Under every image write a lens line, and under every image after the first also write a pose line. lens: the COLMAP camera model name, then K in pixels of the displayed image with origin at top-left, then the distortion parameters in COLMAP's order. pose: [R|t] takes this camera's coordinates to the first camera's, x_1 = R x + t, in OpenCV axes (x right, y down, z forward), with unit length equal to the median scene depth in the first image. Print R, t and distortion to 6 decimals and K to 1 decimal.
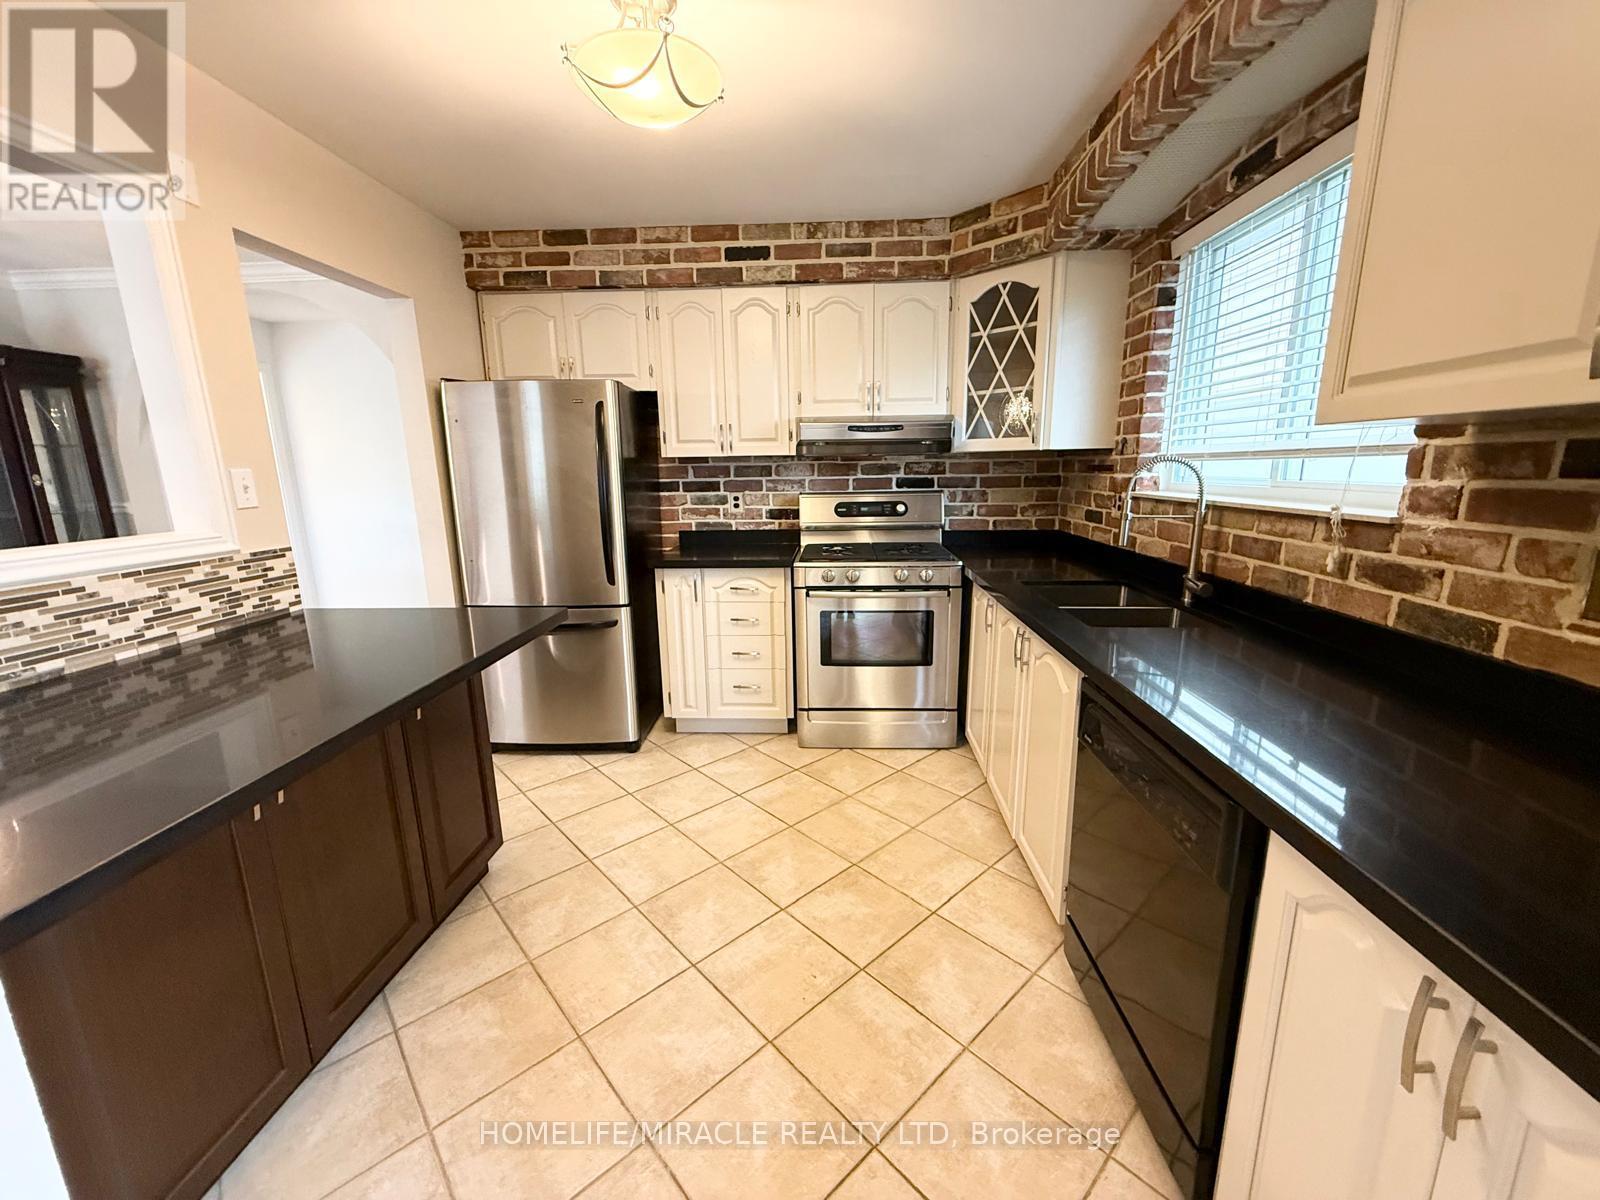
lens RADIAL K [[633.8, 0, 798.0], [0, 633.8, 600.8], [0, 0, 1]] dist [-0.003482, -0.000290]
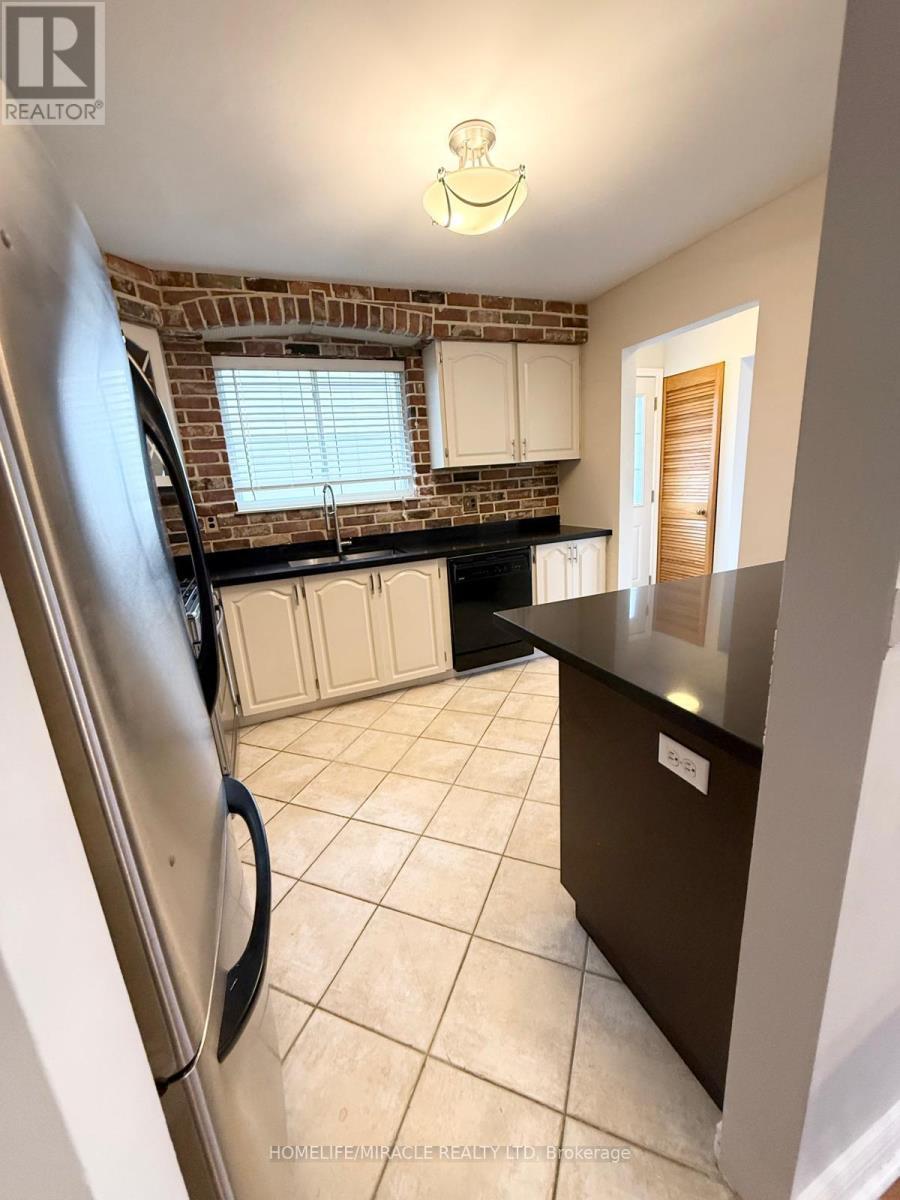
lens RADIAL K [[475.3, 0, 451.1], [0, 475.3, 599.6], [0, 0, 1]] dist [-0.003482, -0.000290]
pose [[-0.433081, -0.176323, 0.883941, -1.113301], [0.261673, 0.913849, 0.310494, -0.285287], [-0.862536, 0.365773, -0.349632, 1.473042]]
